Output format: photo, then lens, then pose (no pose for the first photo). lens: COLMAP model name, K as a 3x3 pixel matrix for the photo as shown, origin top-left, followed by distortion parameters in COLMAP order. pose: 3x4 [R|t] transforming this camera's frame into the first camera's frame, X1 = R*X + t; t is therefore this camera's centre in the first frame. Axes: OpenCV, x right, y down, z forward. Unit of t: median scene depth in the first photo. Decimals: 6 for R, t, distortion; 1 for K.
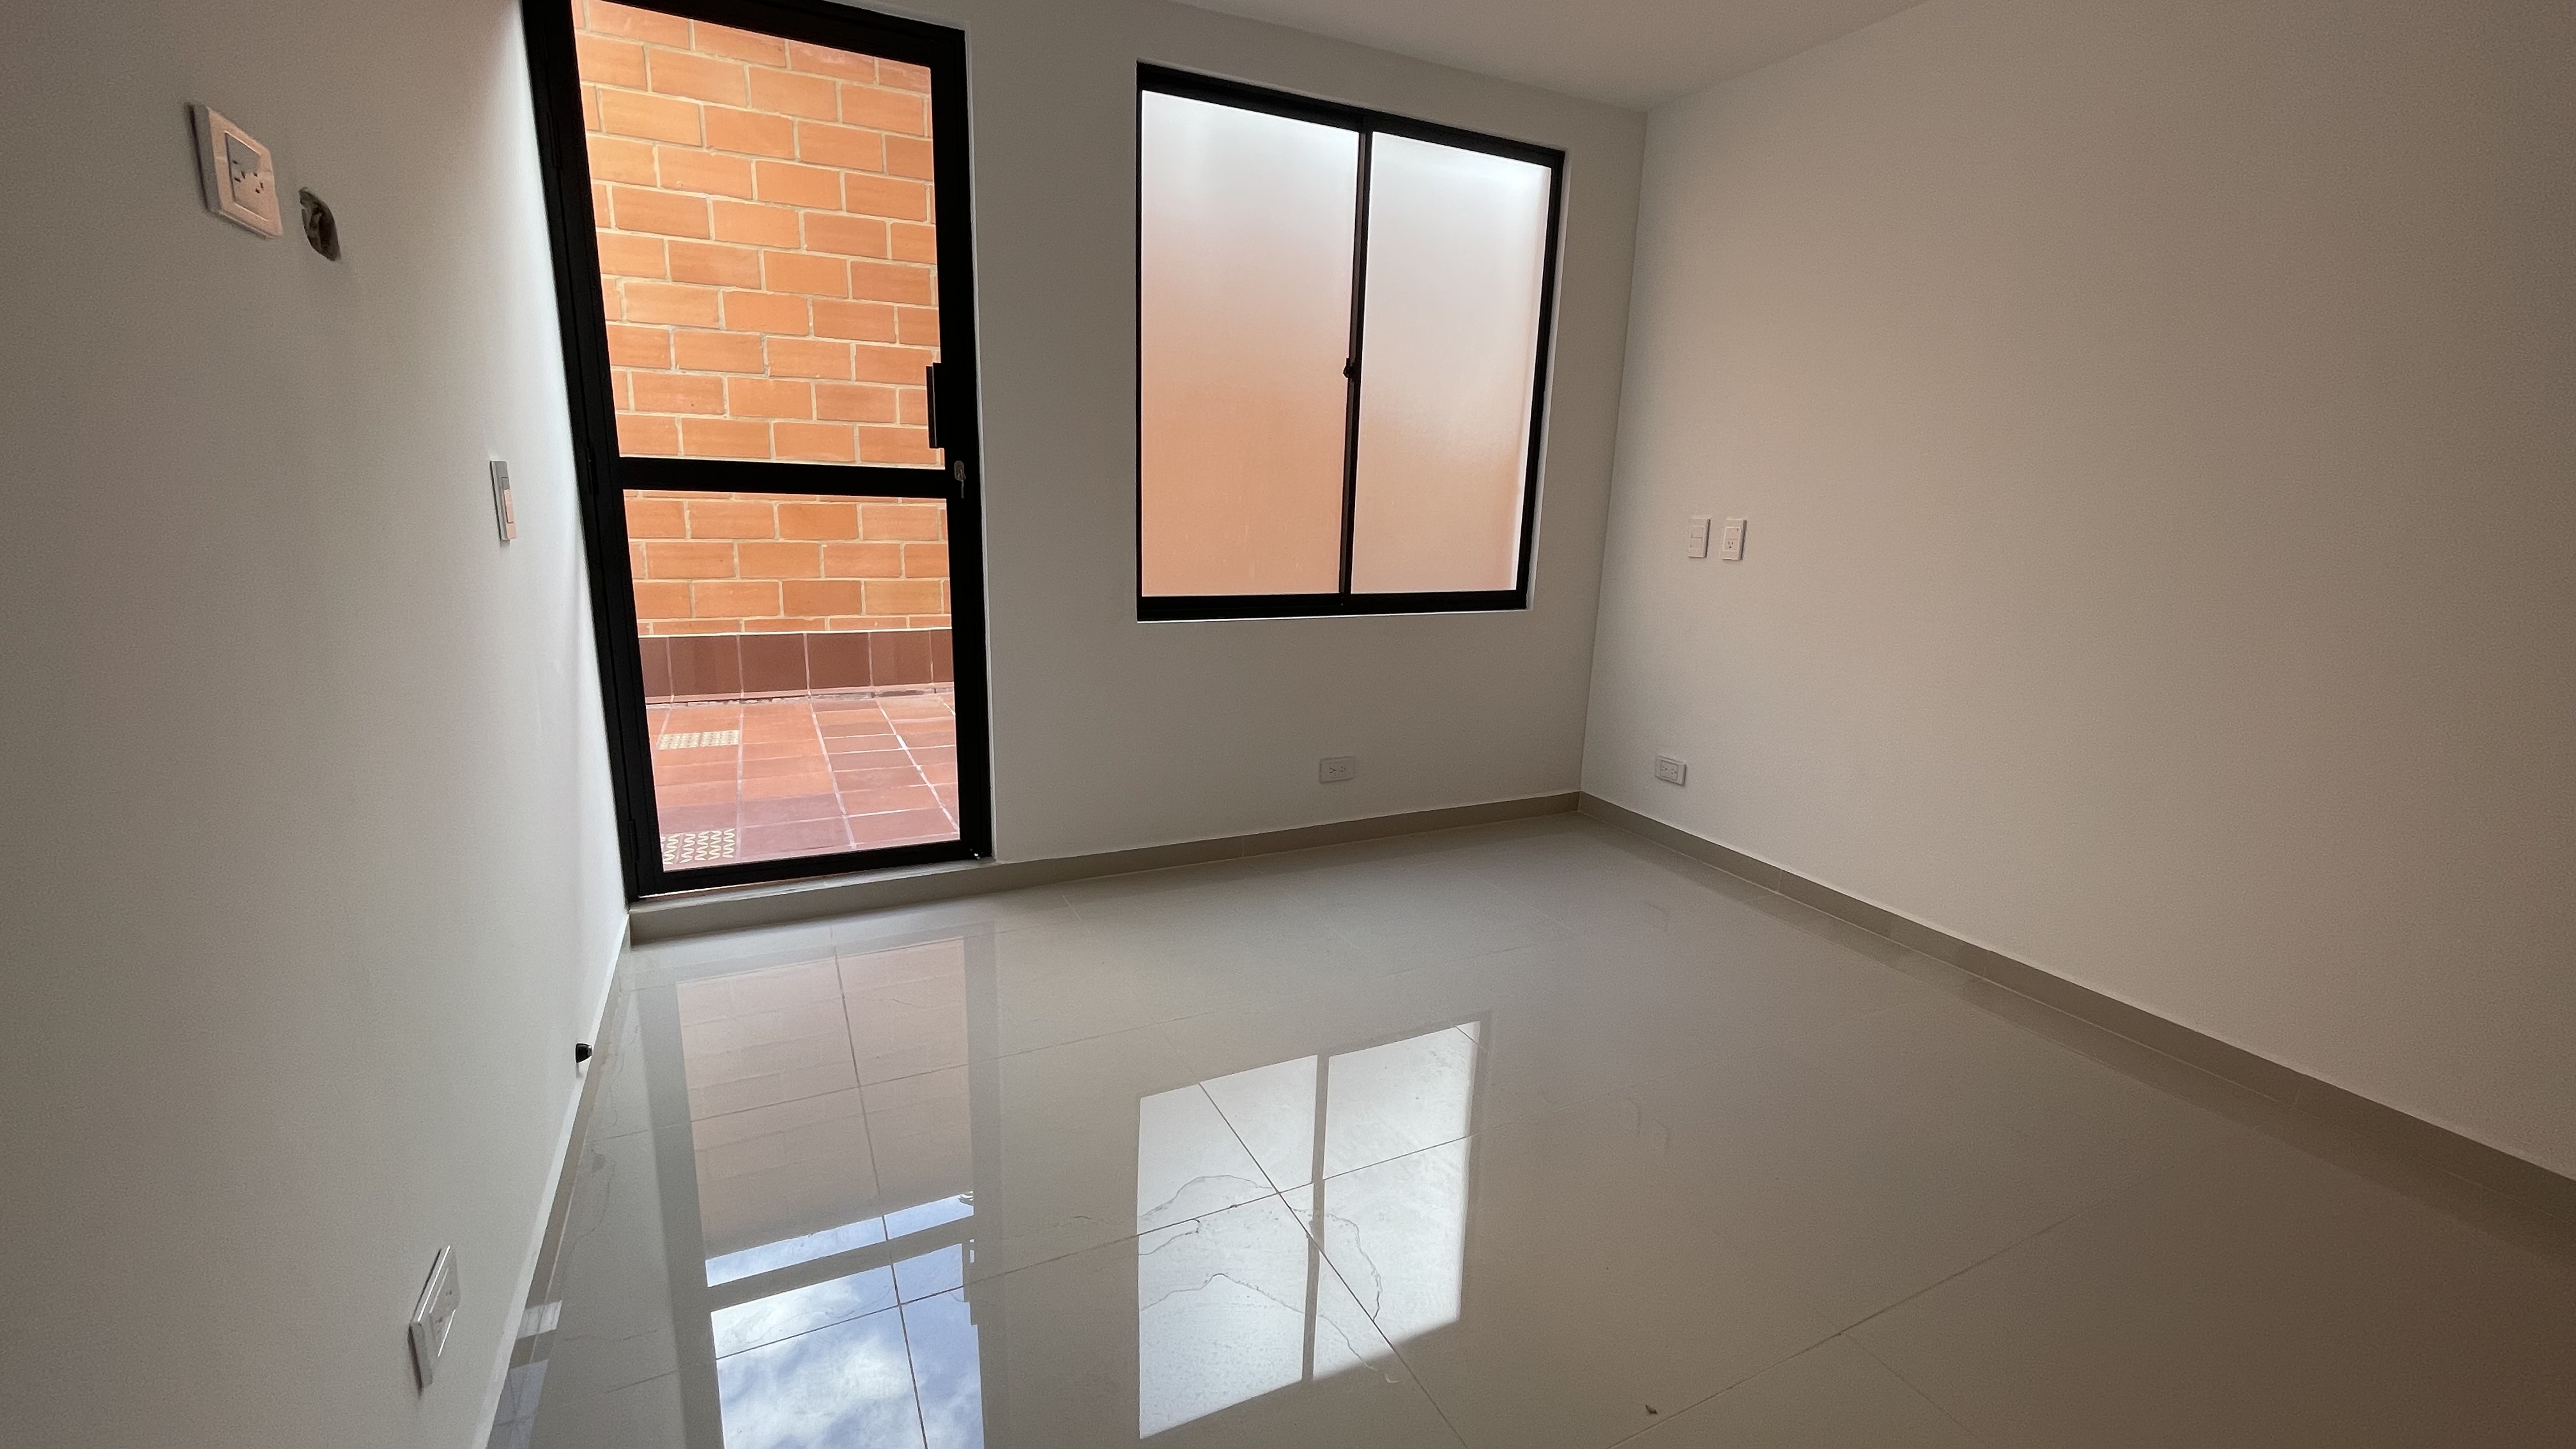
lens RADIAL K [[1059.6, 0, 1277.8], [0, 1059.6, 723.7], [0, 0, 1]] dist [0.000532, 0.000296]
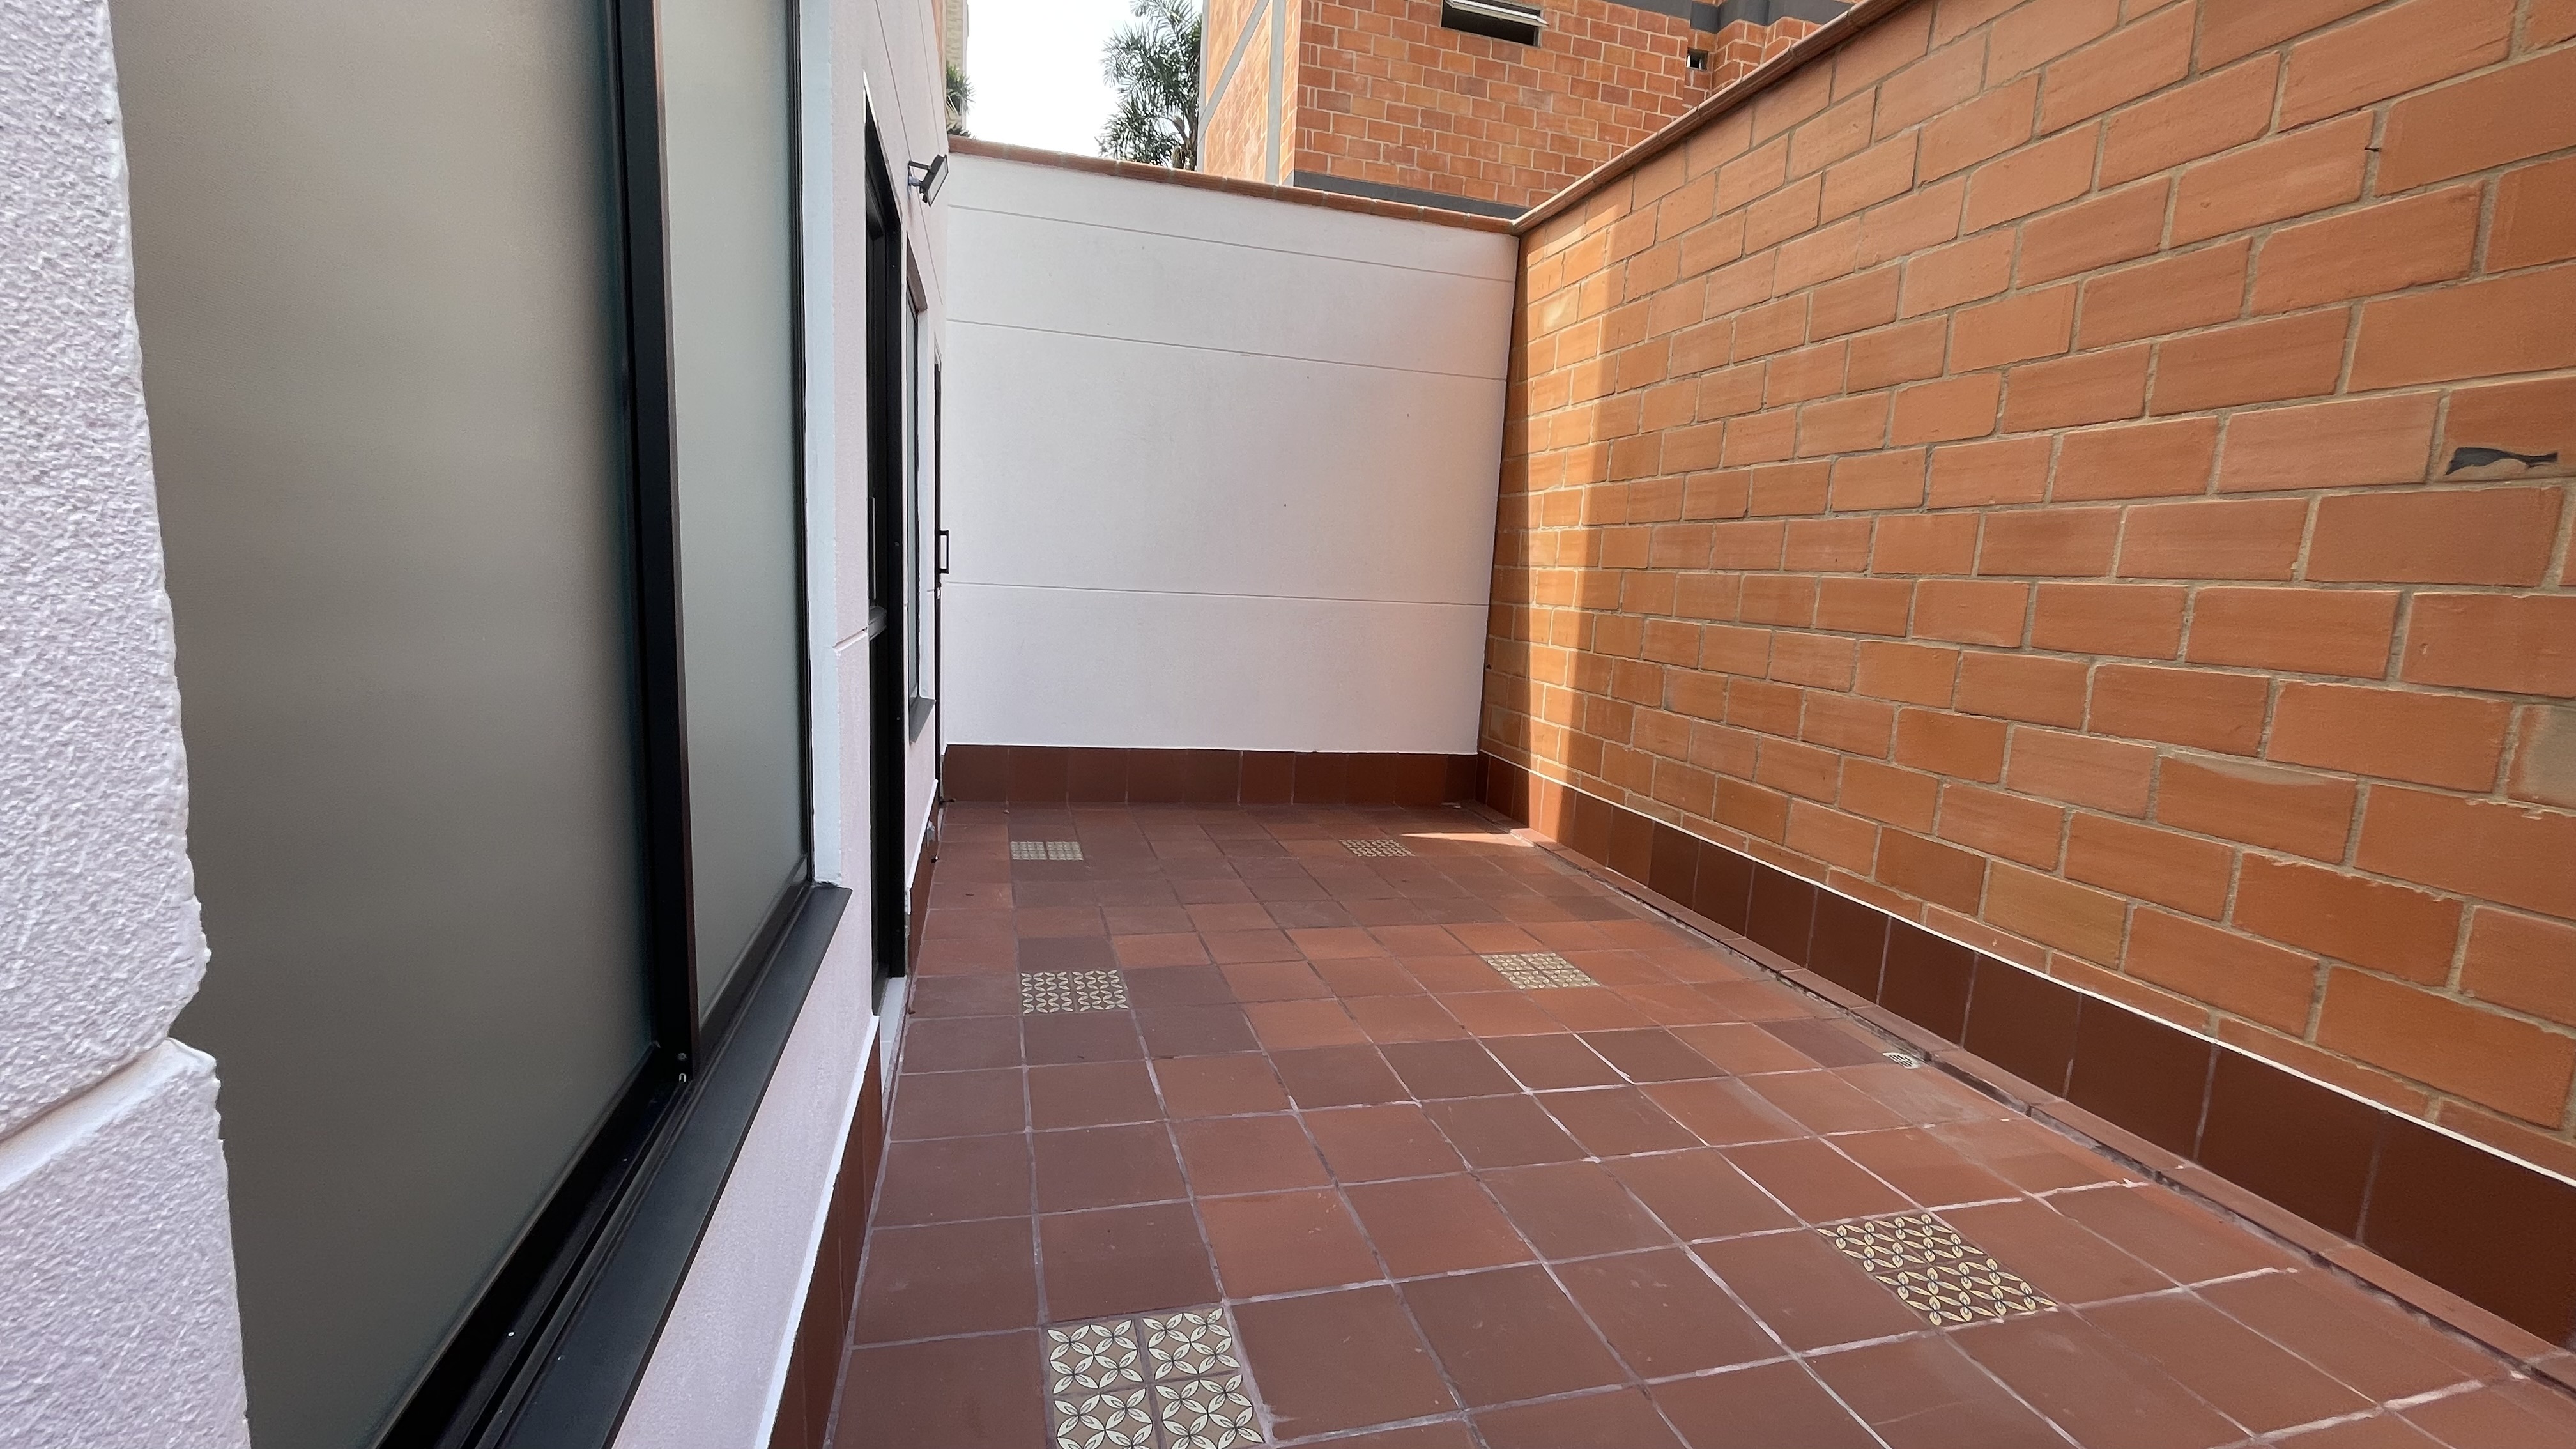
lens RADIAL K [[1059.6, 0, 1277.8], [0, 1059.6, 723.7], [0, 0, 1]] dist [0.000532, 0.000296]
pose [[-0.178489, 0.105330, -0.978288, 0.203257], [-0.276307, 0.948881, 0.152576, -0.187690], [0.944350, 0.297541, -0.140262, 0.725565]]
